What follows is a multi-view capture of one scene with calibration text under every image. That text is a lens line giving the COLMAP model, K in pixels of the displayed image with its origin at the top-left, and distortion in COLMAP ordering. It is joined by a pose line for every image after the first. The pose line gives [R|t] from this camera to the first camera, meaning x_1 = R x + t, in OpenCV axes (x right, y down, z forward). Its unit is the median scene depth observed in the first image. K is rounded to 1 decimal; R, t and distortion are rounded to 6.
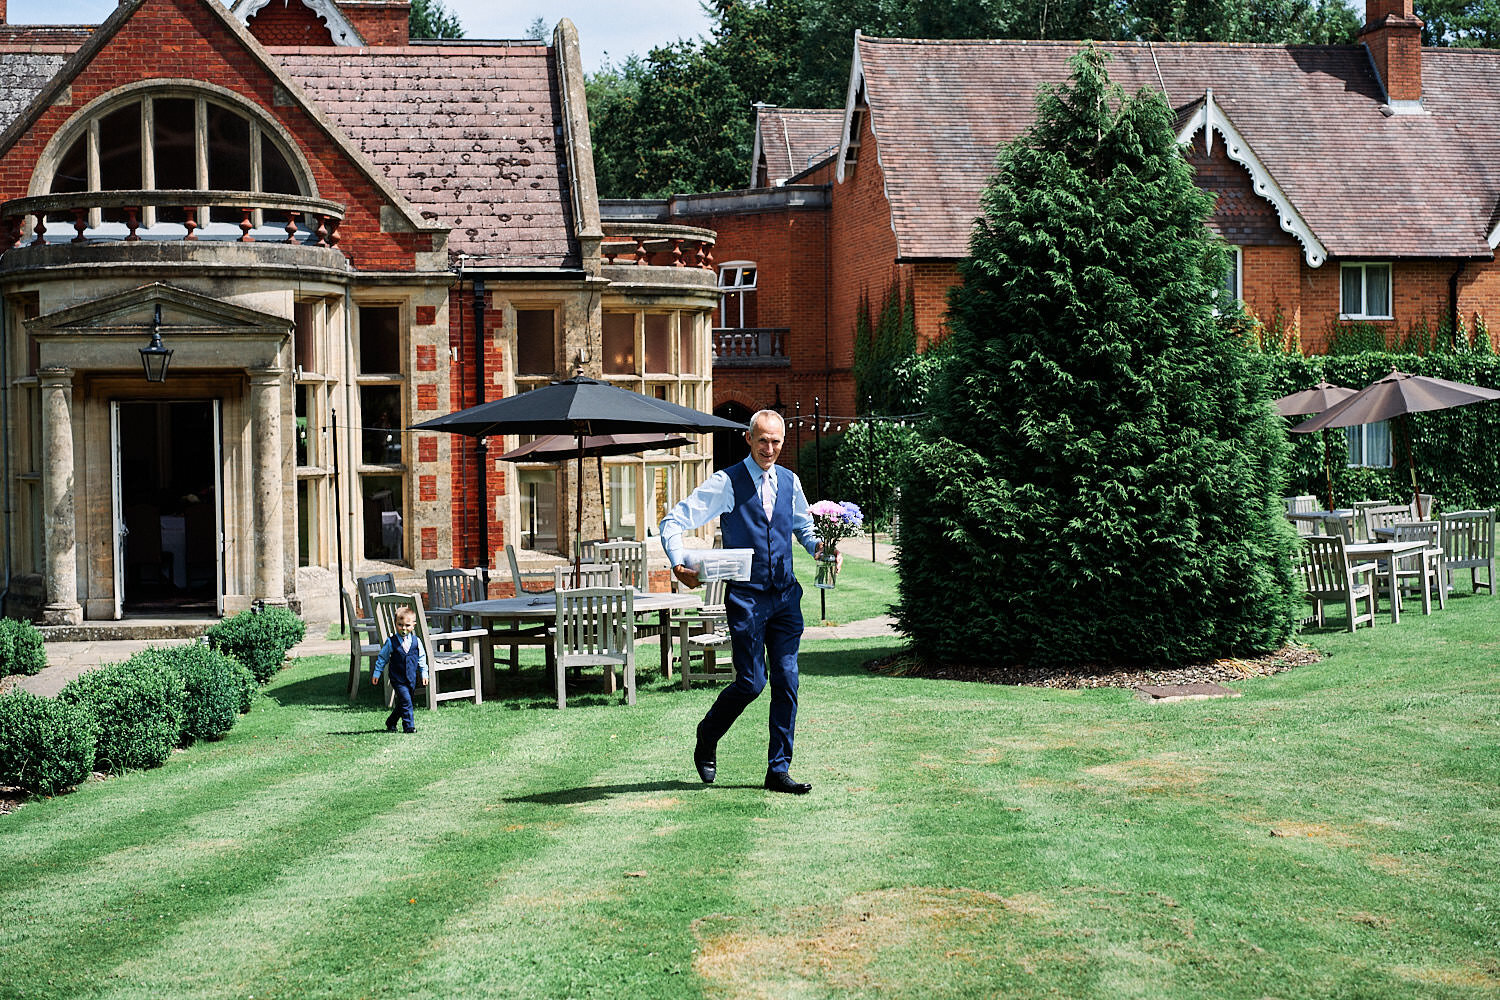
lens RADIAL K [[2299.6, 0, 757.0], [0, 2299.6, 494.1], [0, 0, 1]] dist [0.013954, 0.000000]
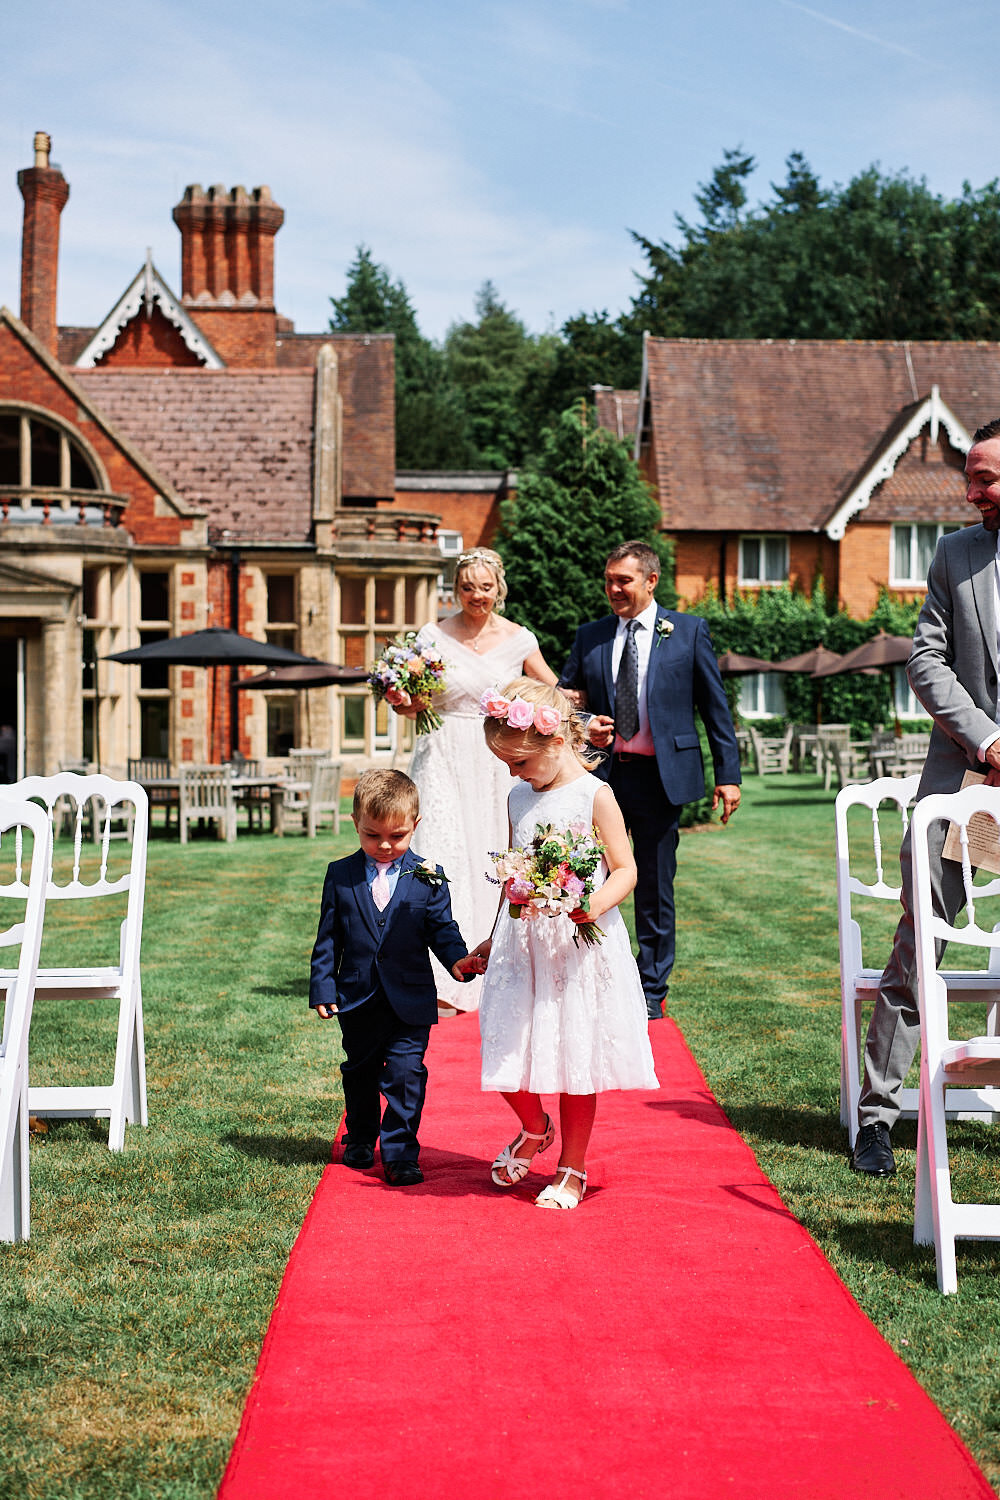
lens RADIAL K [[2299.6, 0, 497.0], [0, 2299.6, 752.2], [0, 0, 1]] dist [0.013954, 0.000000]
pose [[0.994227, 0.022873, -0.104830, 0.163983], [-0.022423, 0.999734, 0.005475, 0.010718], [0.104927, -0.003093, 0.994475, -0.285068]]
